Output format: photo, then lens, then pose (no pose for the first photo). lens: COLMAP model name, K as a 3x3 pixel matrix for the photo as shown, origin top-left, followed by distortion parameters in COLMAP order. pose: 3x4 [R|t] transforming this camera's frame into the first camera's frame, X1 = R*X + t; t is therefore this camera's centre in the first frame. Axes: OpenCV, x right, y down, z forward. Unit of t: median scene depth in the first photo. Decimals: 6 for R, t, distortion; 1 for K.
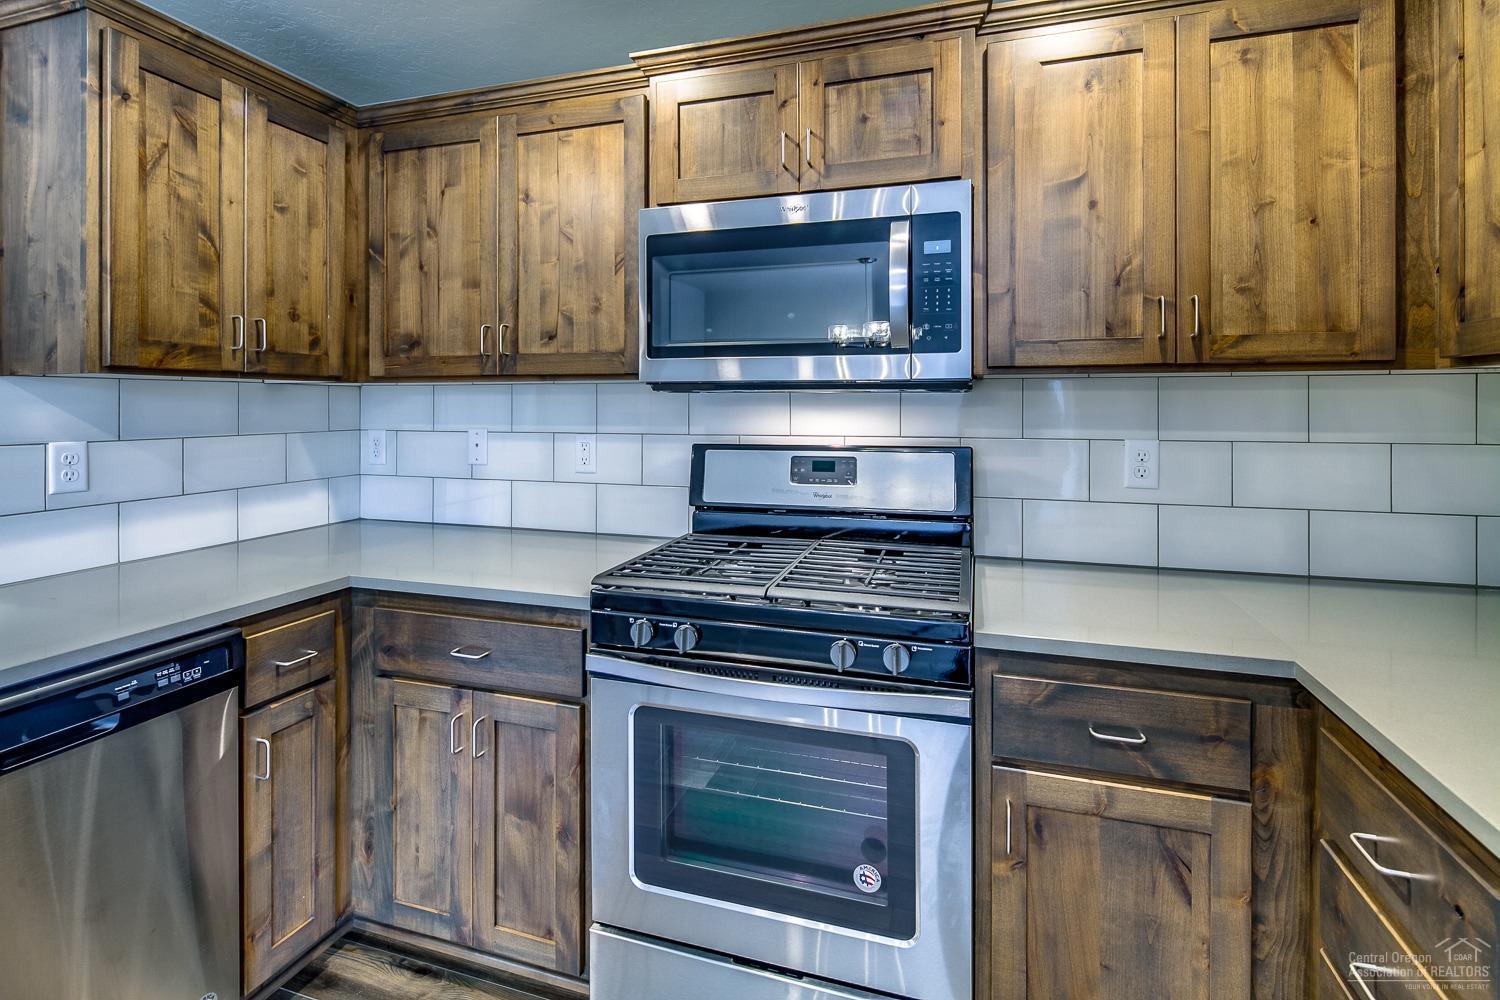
lens RADIAL K [[723.2, 0, 734.7], [0, 723.2, 406.7], [0, 0, 1]] dist [0.006271, -0.005506]
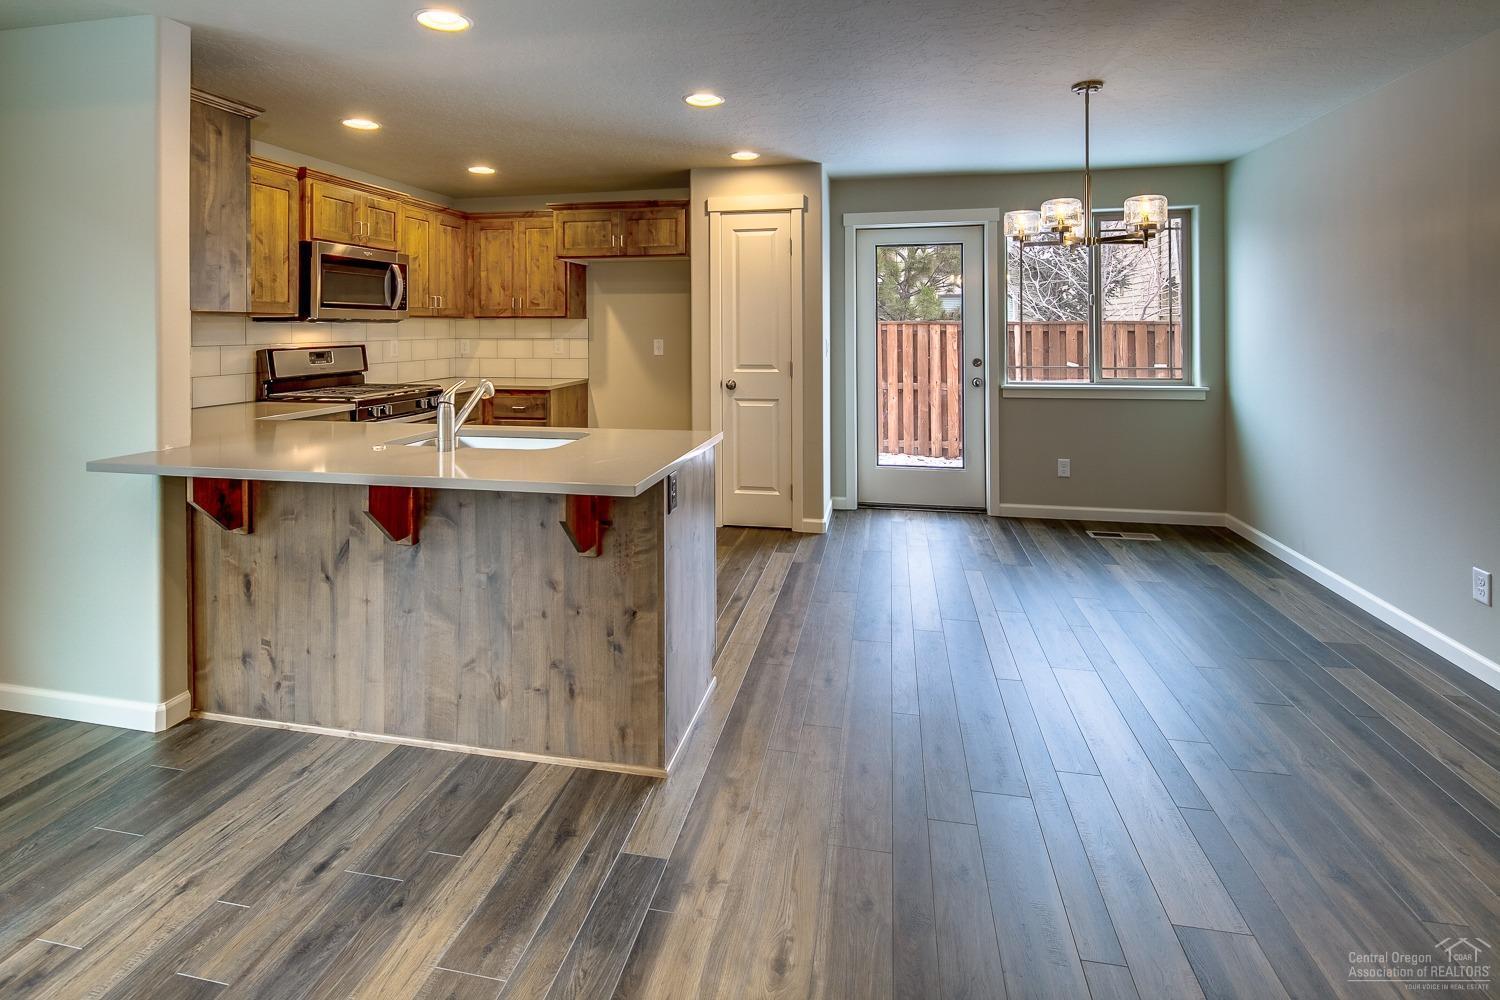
lens RADIAL K [[723.2, 0, 740.0], [0, 723.2, 327.0], [0, 0, 1]] dist [0.006271, -0.005506]
pose [[-0.103926, 0.000676, 0.994585, -2.825145], [0.009186, 0.999958, 0.000281, 0.005270], [-0.994543, 0.009166, -0.103928, -0.074316]]
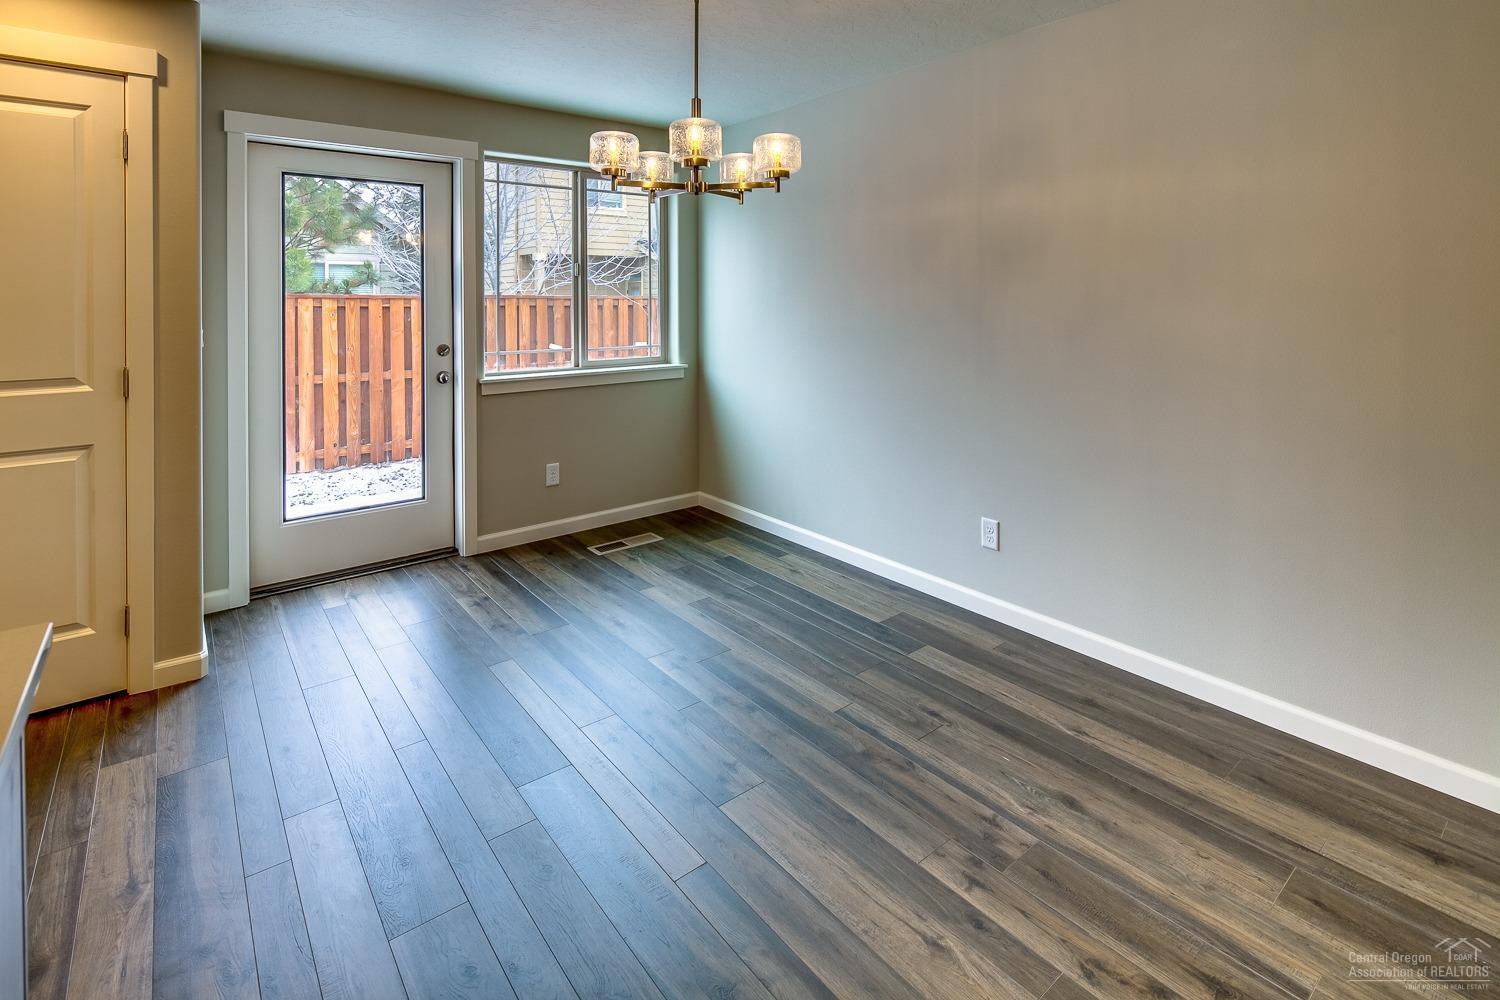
lens RADIAL K [[723.2, 0, 743.2], [0, 723.2, 300.5], [0, 0, 1]] dist [0.006271, -0.005506]
pose [[-0.830093, 0.001317, 0.557623, -1.818492], [0.005321, 0.999970, 0.005559, 0.004239], [-0.557600, 0.007582, -0.830075, -0.045513]]
